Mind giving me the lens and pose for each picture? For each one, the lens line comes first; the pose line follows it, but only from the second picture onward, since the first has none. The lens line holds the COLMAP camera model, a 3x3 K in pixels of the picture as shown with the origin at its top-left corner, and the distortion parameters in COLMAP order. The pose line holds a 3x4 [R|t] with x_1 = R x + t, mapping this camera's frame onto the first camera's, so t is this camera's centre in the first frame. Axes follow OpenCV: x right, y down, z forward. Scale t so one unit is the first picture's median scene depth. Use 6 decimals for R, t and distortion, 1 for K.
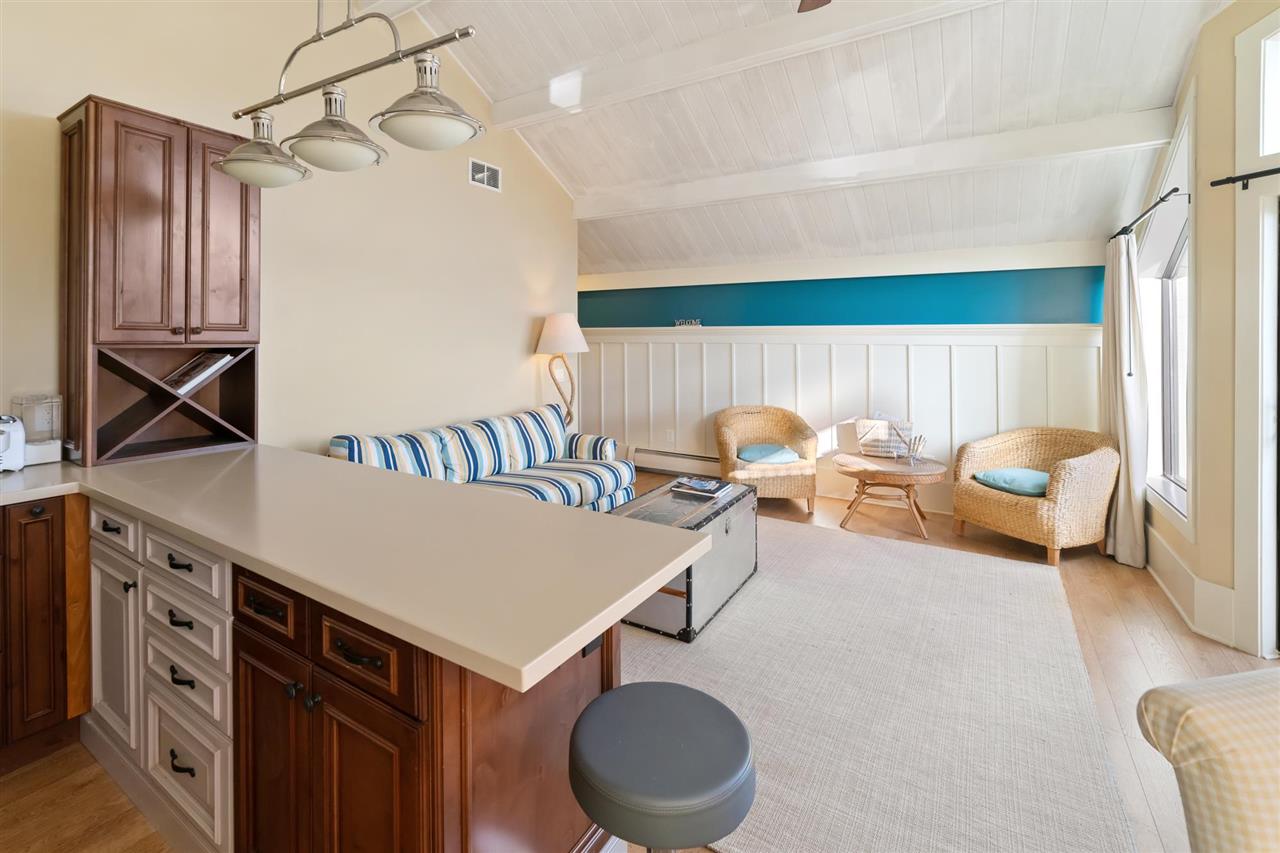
lens RADIAL K [[588.6, 0, 585.7], [0, 588.6, 335.9], [0, 0, 1]] dist [-0.004293, 0.000224]
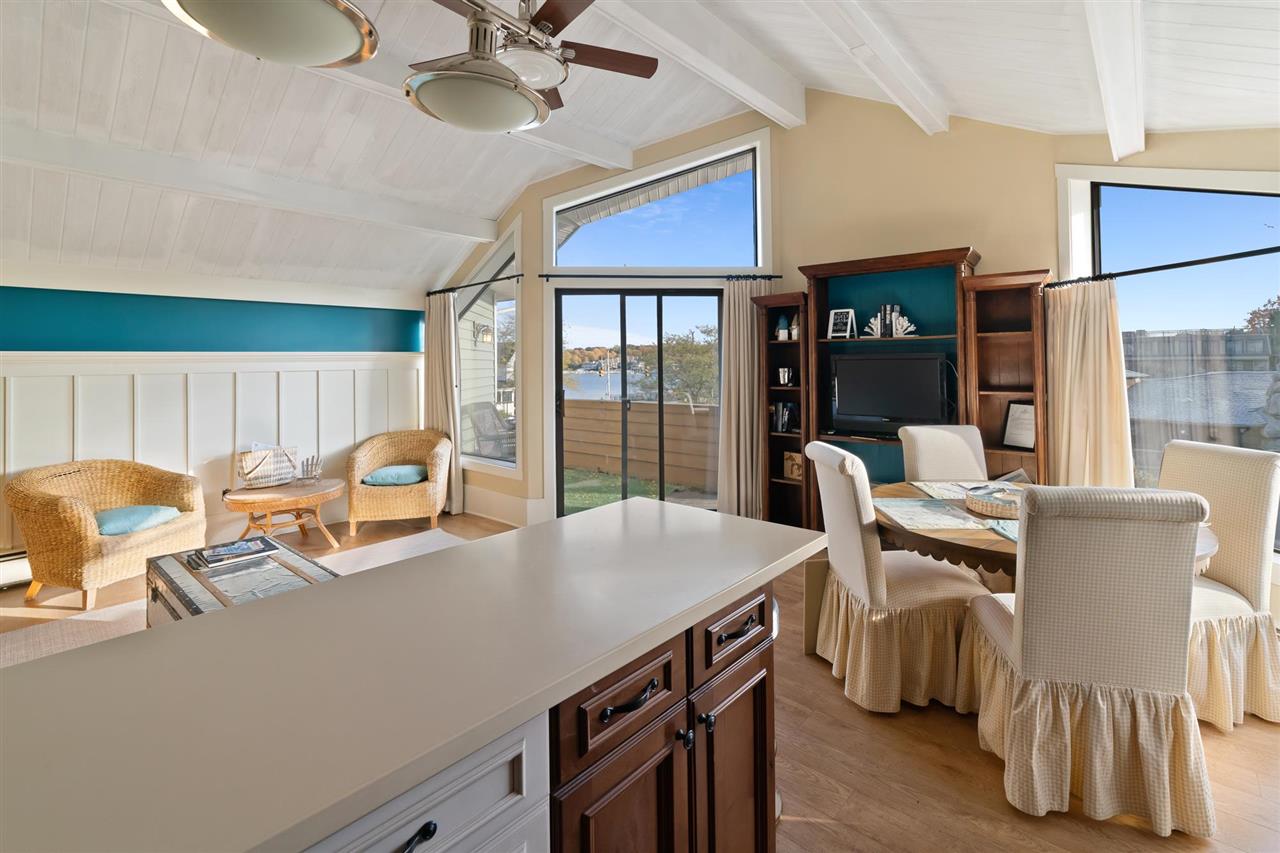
lens RADIAL K [[588.7, 0, 658.6], [0, 588.7, 348.4], [0, 0, 1]] dist [-0.003137, -0.000466]
pose [[0.116477, 0.014361, 0.993090, -0.471744], [0.008800, 0.999841, -0.015491, -0.003495], [-0.993154, 0.010543, 0.116332, 0.290940]]
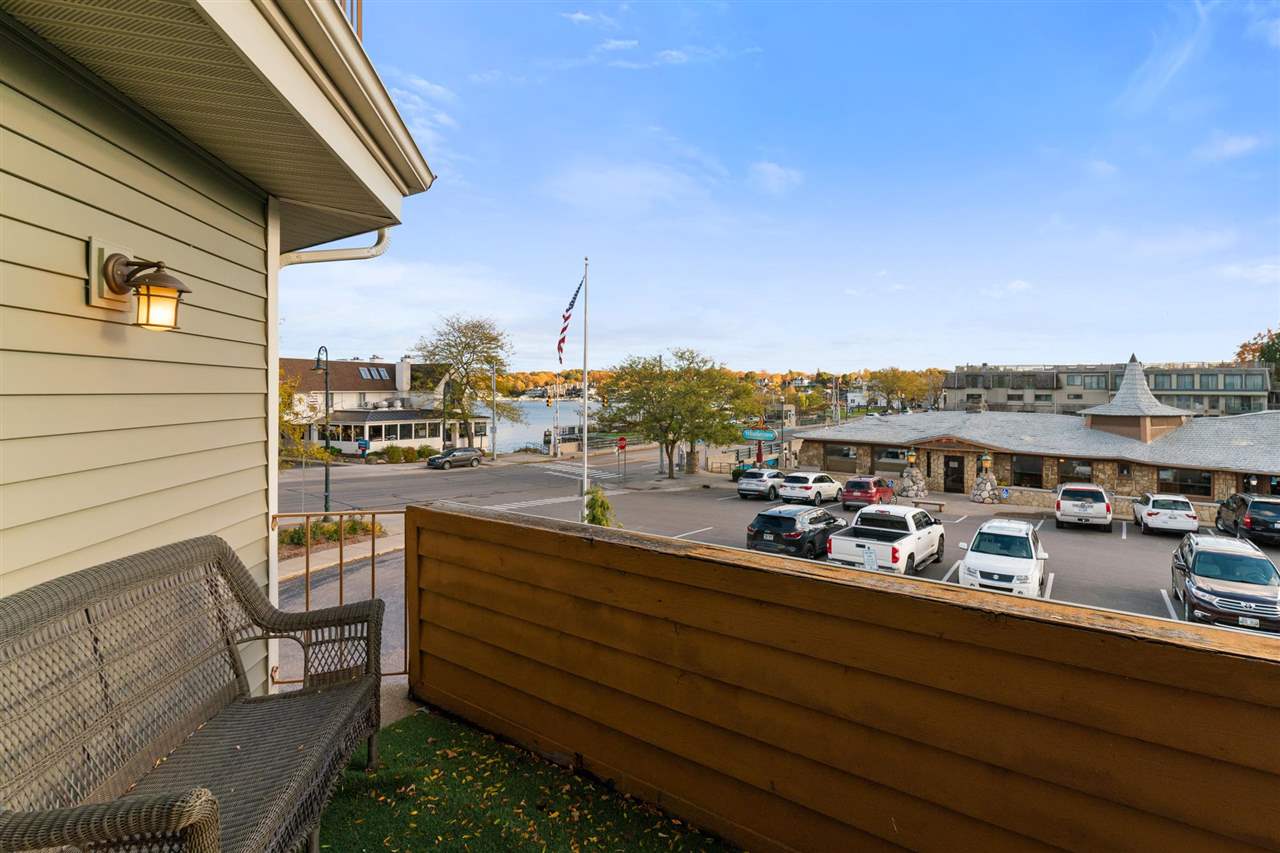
lens RADIAL K [[611.9, 0, 644.9], [0, 611.9, 382.3], [0, 0, 1]] dist [-0.001673, -0.000213]
pose [[0.054022, 0.003042, 0.998535, 0.798421], [-0.005446, 0.999981, -0.002751, -0.012597], [-0.998525, -0.005290, 0.054037, 0.611229]]
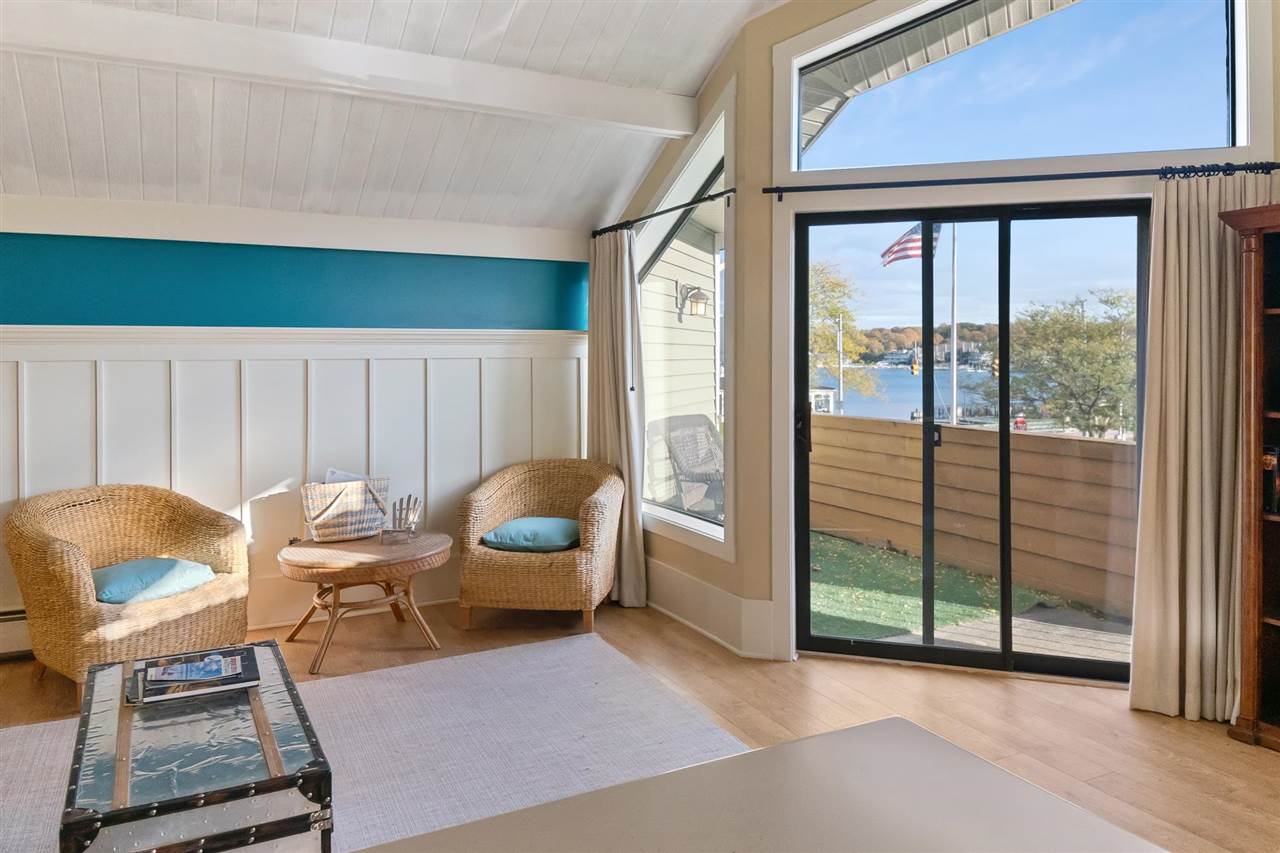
lens RADIAL K [[908.9, 0, 672.3], [0, 908.9, 346.6], [0, 0, 1]] dist [0.102610, -0.118362]
pose [[0.459424, -0.001630, 0.888216, -0.243749], [-0.002071, 0.999994, 0.002906, -0.002329], [-0.888215, -0.003174, 0.459417, 0.297763]]
